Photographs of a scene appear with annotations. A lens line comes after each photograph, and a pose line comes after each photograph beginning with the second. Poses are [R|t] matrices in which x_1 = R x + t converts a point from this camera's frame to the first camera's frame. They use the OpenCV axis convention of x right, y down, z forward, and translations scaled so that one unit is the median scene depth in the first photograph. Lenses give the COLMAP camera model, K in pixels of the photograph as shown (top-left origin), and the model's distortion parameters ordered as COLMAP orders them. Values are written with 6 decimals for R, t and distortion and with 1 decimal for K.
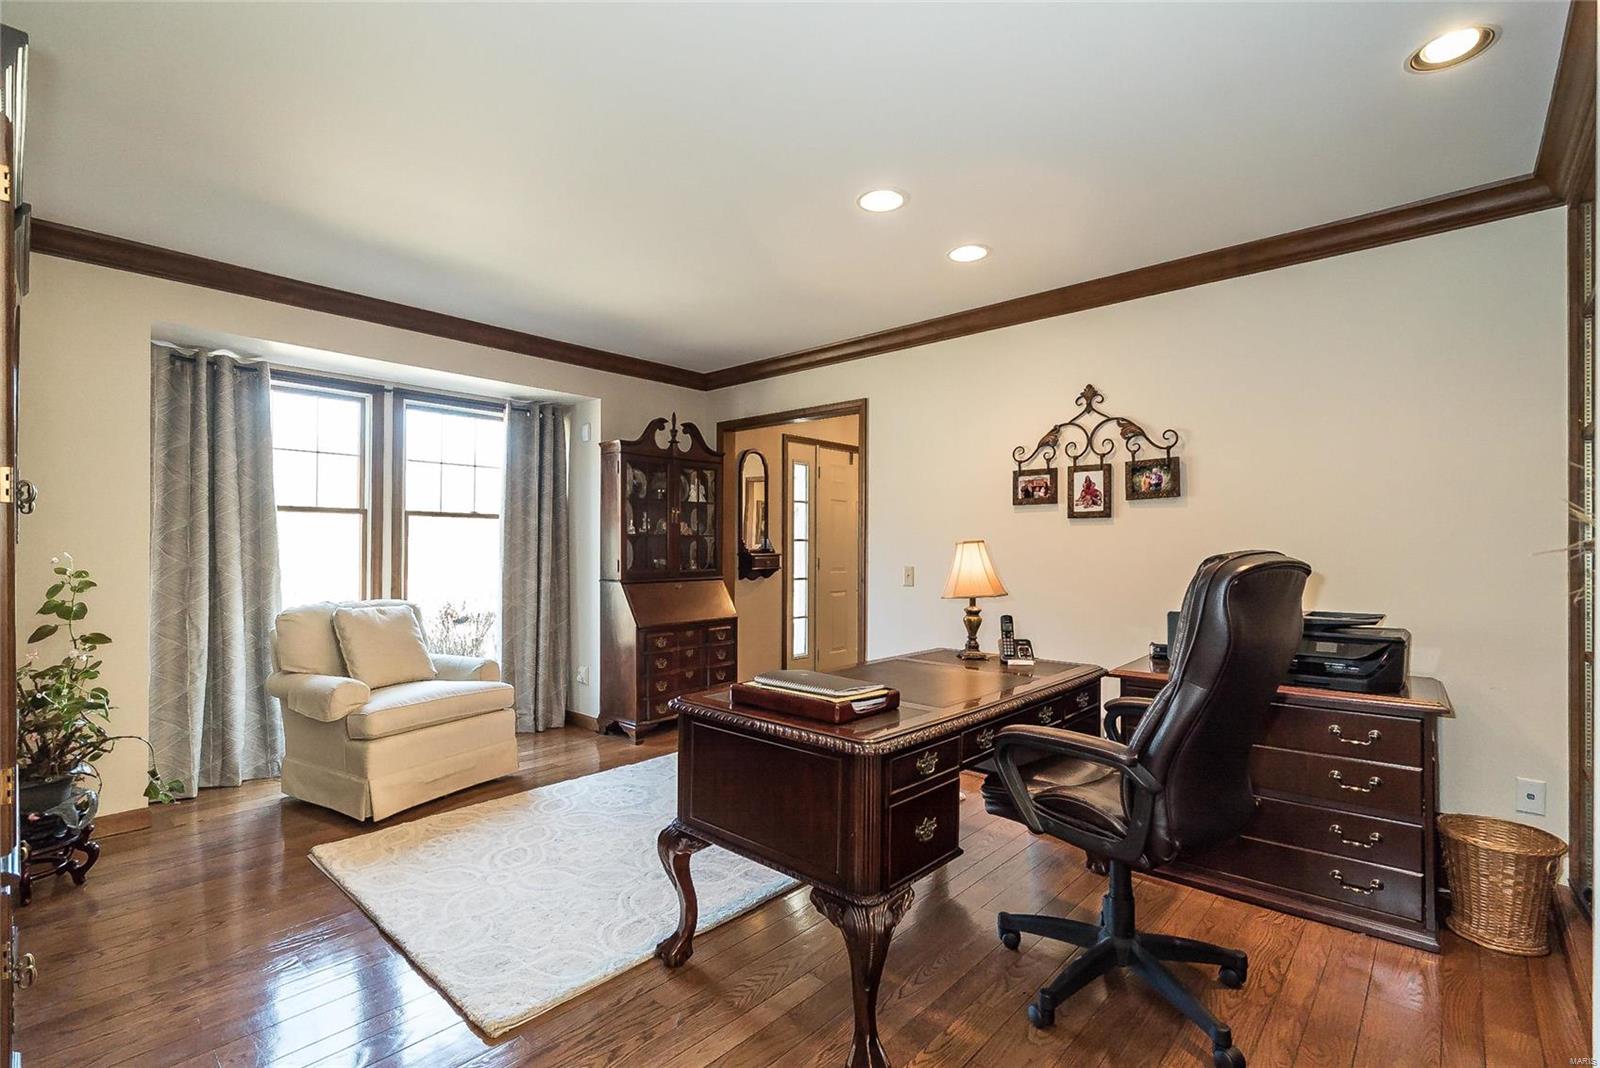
lens RADIAL K [[727.8, 0, 809.1], [0, 727.8, 547.5], [0, 0, 1]] dist [-0.005919, 0.000089]
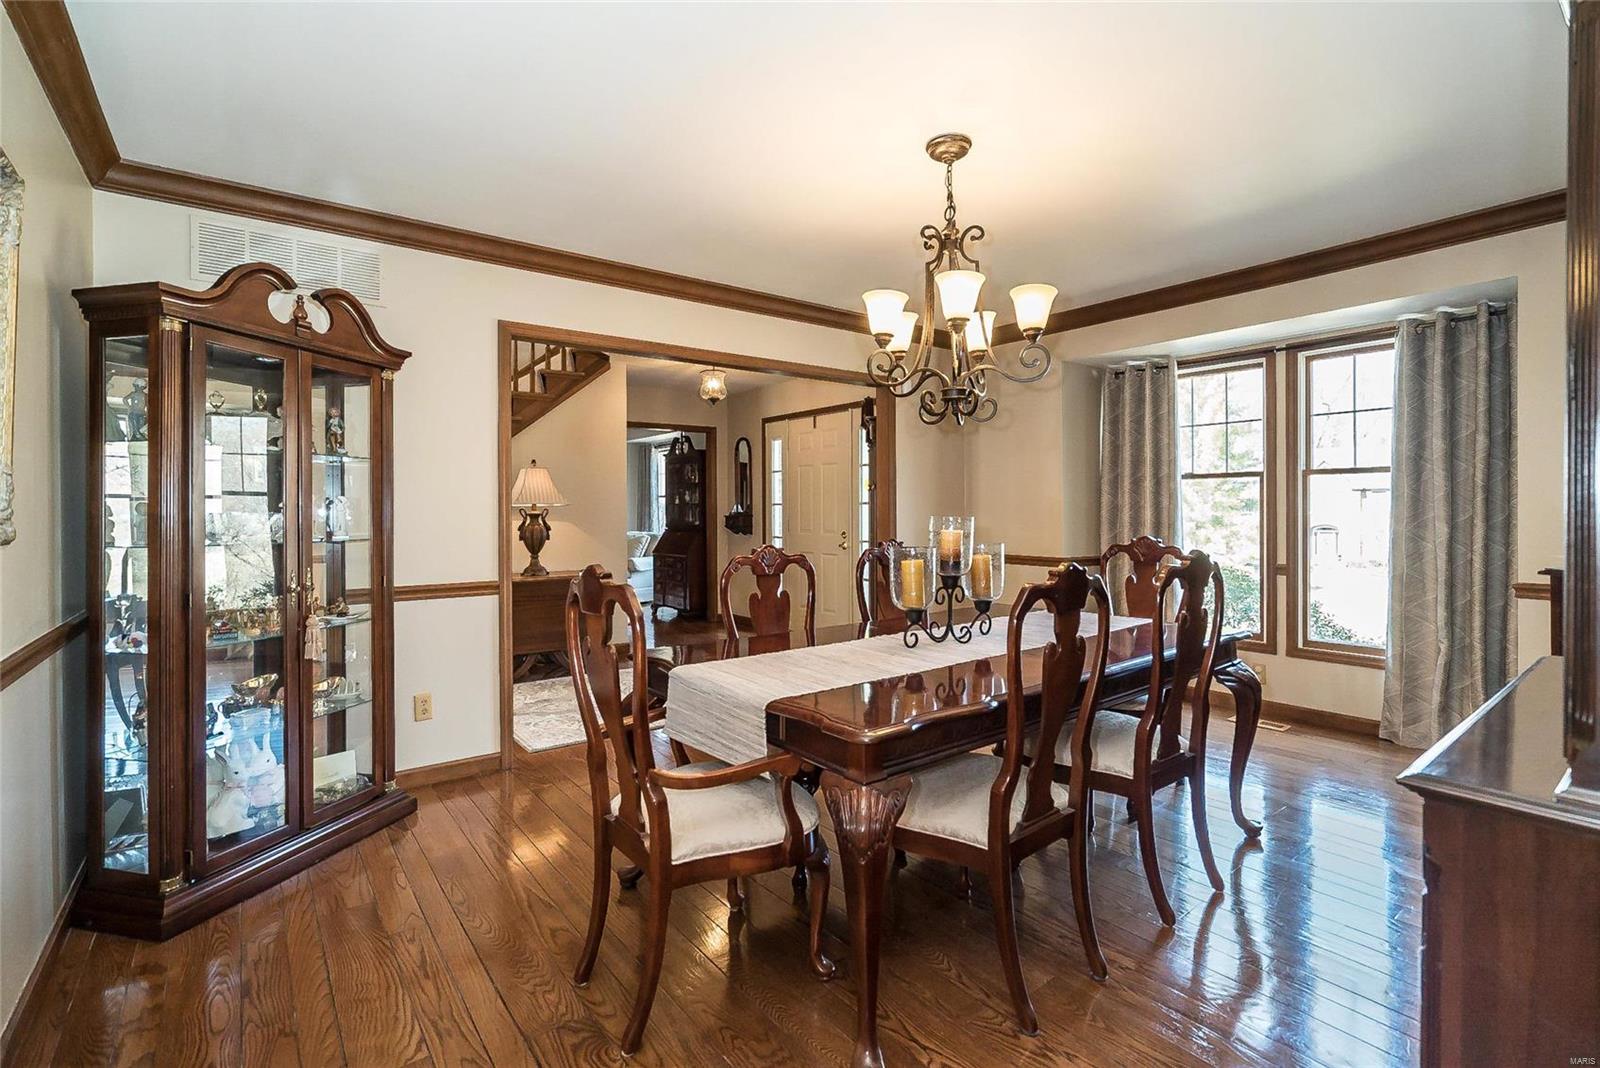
lens RADIAL K [[727.8, 0, 835.8], [0, 727.8, 503.5], [0, 0, 1]] dist [-0.005919, 0.000089]
pose [[-0.157478, -0.004848, -0.987511, 0.500251], [0.001764, 0.999985, -0.005191, -0.002083], [0.987521, -0.002559, -0.157467, 0.565661]]
